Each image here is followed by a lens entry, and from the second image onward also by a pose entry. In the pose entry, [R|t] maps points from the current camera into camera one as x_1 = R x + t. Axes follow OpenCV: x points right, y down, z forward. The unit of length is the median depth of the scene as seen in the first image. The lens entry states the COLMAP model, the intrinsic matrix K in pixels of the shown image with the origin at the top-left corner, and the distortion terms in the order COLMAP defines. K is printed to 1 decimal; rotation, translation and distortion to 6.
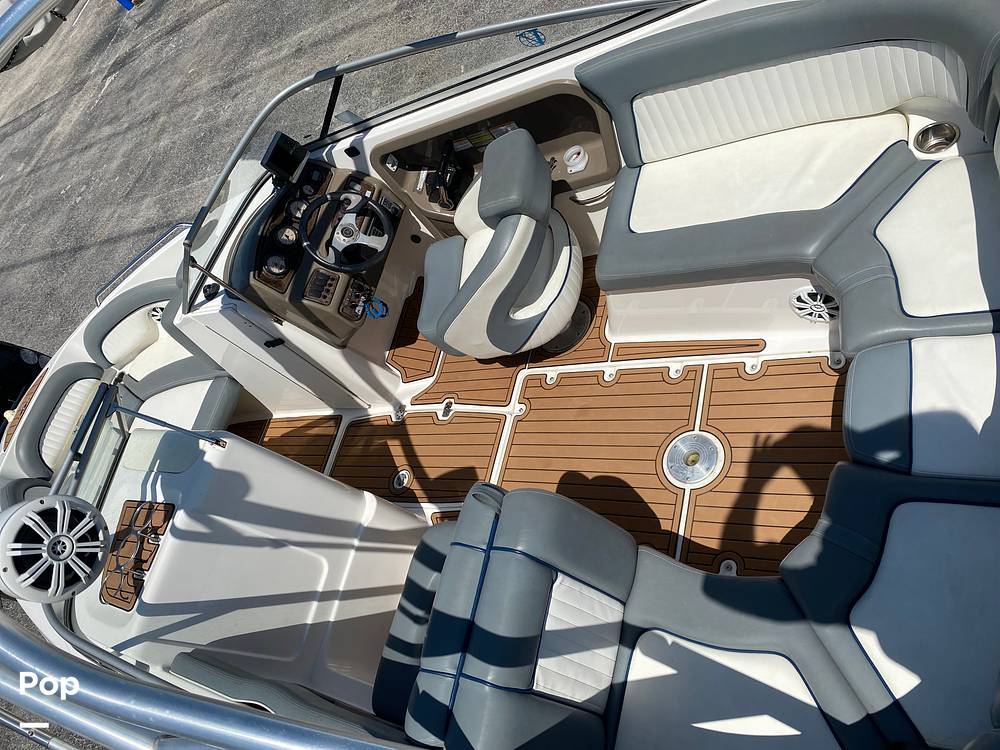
lens RADIAL K [[753.9, 0, 506.5], [0, 753.9, 380.3], [0, 0, 1]] dist [0.060665, -0.088308]
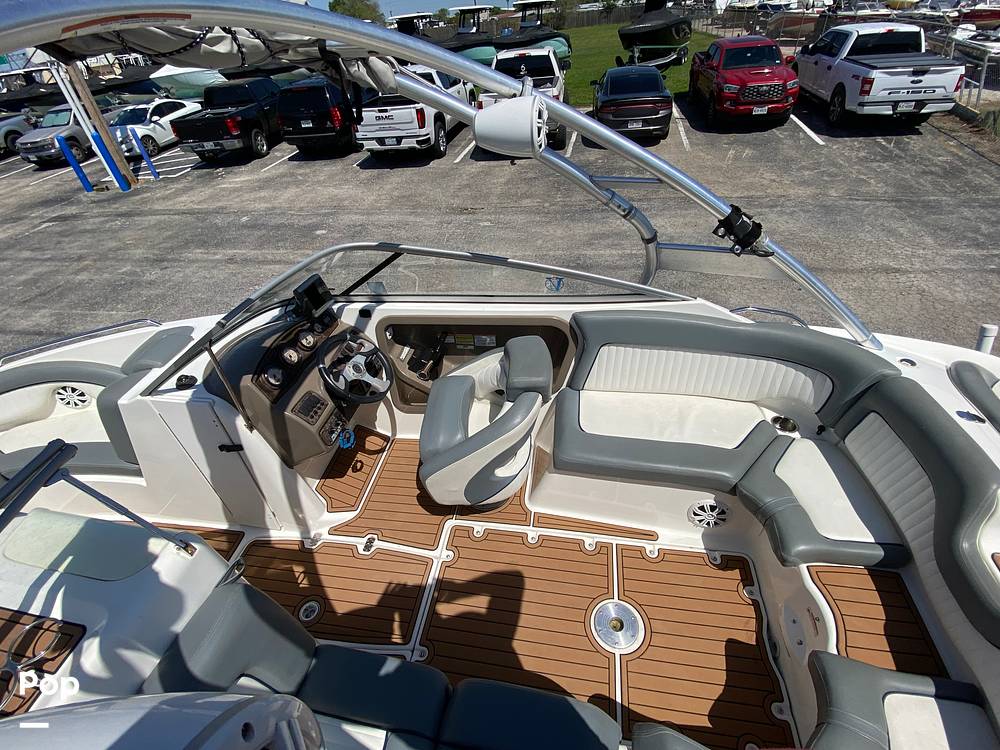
lens RADIAL K [[444.4, 0, 500.0], [0, 444.4, 375.0], [0, 0, 1]] dist [0.026674, -0.023852]
pose [[0.870492, 0.310106, 0.382201, -0.266948], [-0.157076, 0.910974, -0.381383, 0.035606], [-0.466444, 0.271956, 0.841706, 0.321847]]
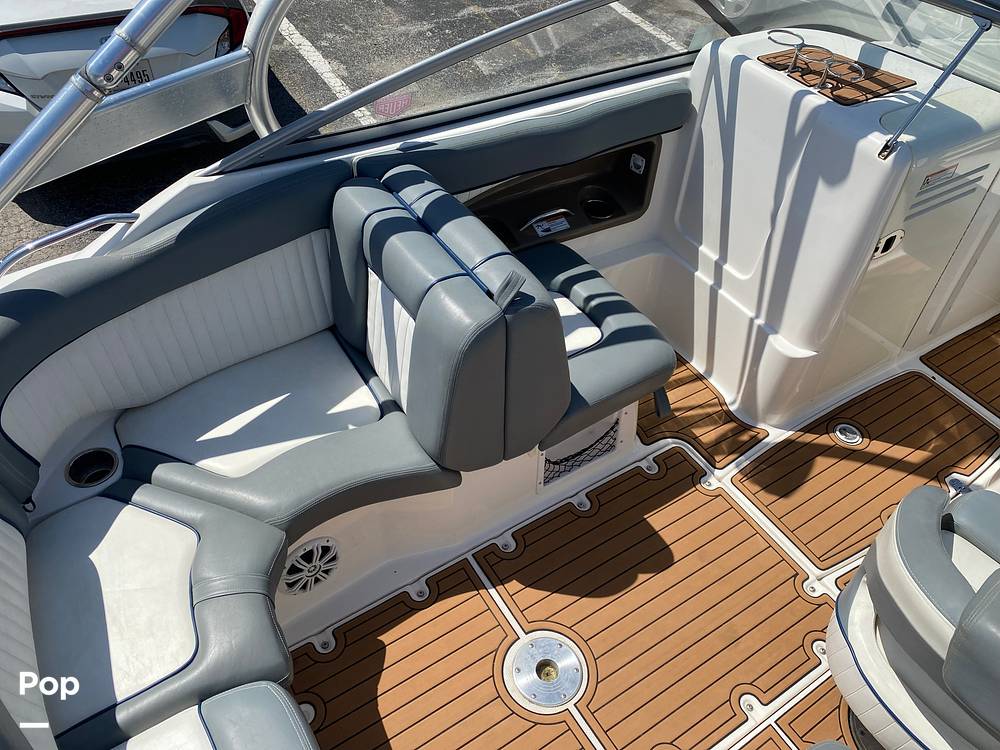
lens RADIAL K [[753.9, 0, 506.5], [0, 753.9, 380.3], [0, 0, 1]] dist [0.060665, -0.088308]
pose [[-0.574038, 0.816245, -0.064994, 0.070760], [-0.477437, -0.269165, 0.836423, -0.363213], [0.665232, 0.511169, 0.544217, 0.358367]]
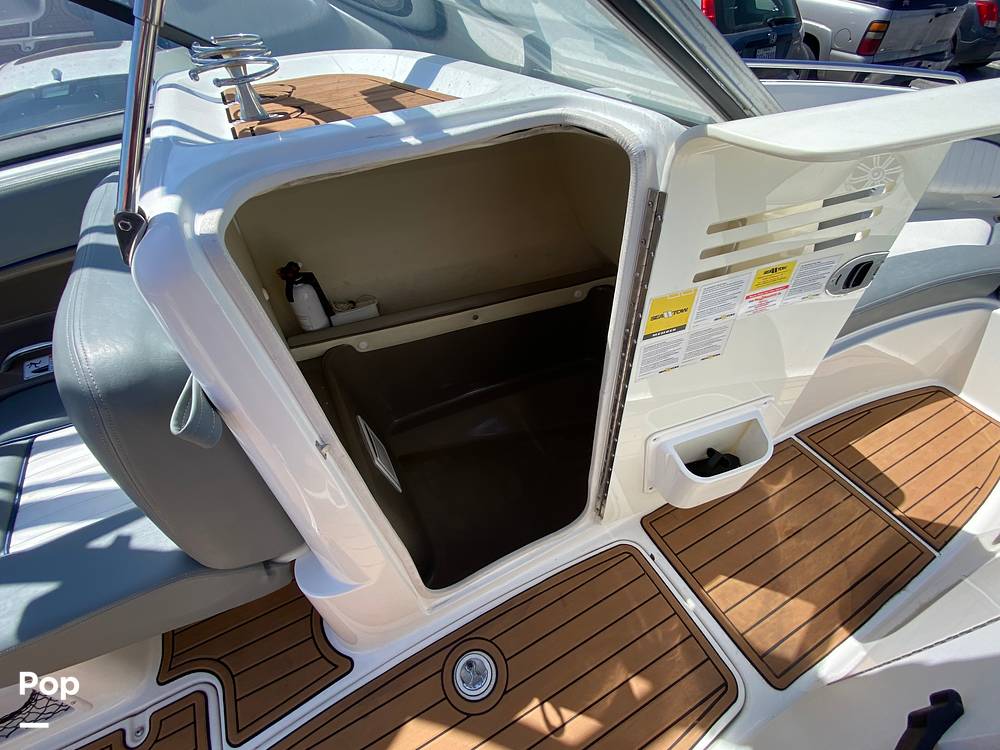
lens RADIAL K [[444.4, 0, 500.0], [0, 444.4, 375.0], [0, 0, 1]] dist [0.026674, -0.023852]
pose [[-0.577352, 0.816353, 0.015212, -0.343998], [-0.348335, -0.263119, 0.899684, -0.094849], [0.738463, 0.514136, 0.436276, 0.859806]]
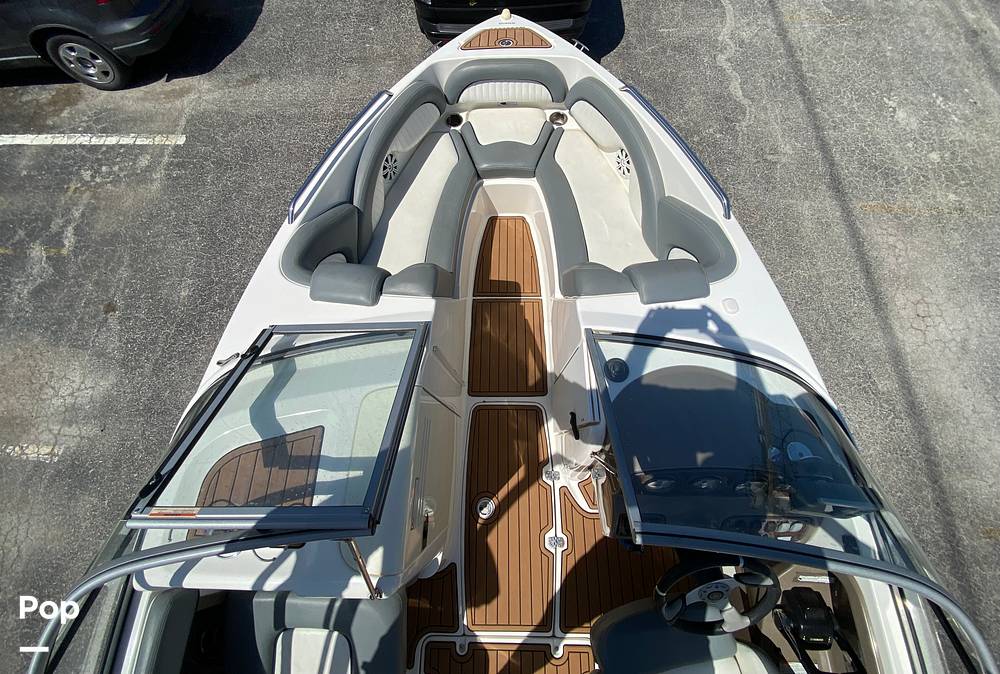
lens RADIAL K [[405.5, 0, 496.8], [0, 405.5, 297.8], [0, 0, 1]] dist [0.002382, -0.010917]
pose [[0.240624, 0.952563, 0.186344, -0.592342], [-0.879760, 0.132940, 0.456453, -0.215416], [0.410028, -0.273771, 0.870015, 0.628938]]
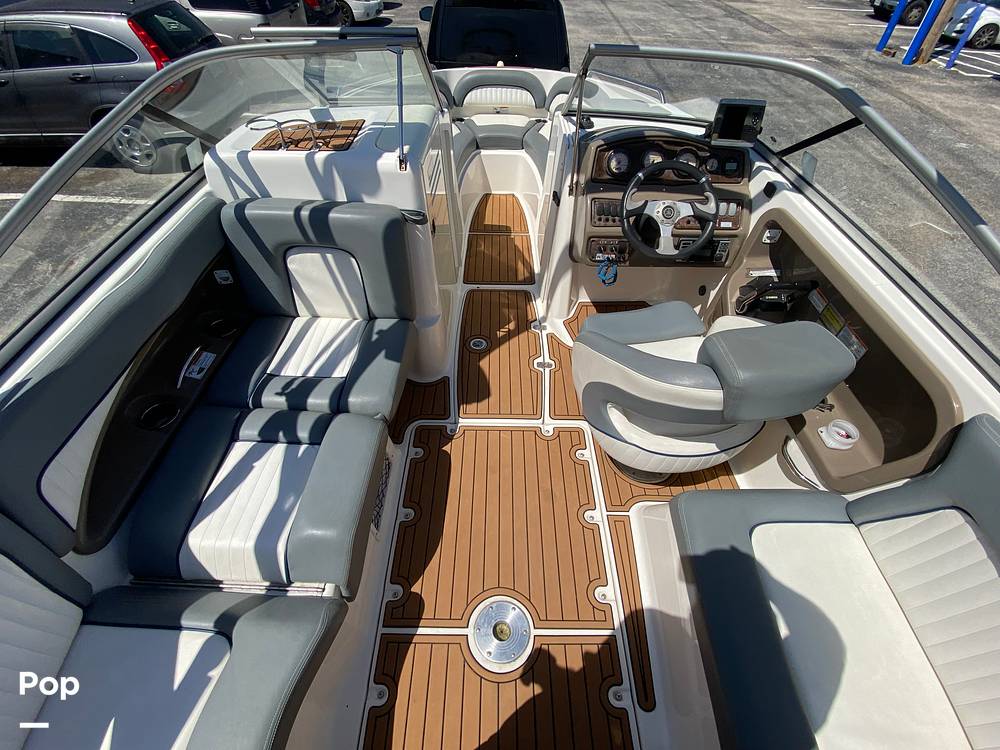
lens RADIAL K [[444.4, 0, 500.0], [0, 444.4, 375.0], [0, 0, 1]] dist [0.026674, -0.023852]
pose [[0.223735, 0.964790, -0.138283, 0.013708], [-0.899427, 0.259035, 0.352040, -0.145811], [0.375465, 0.045612, 0.925713, 0.404490]]
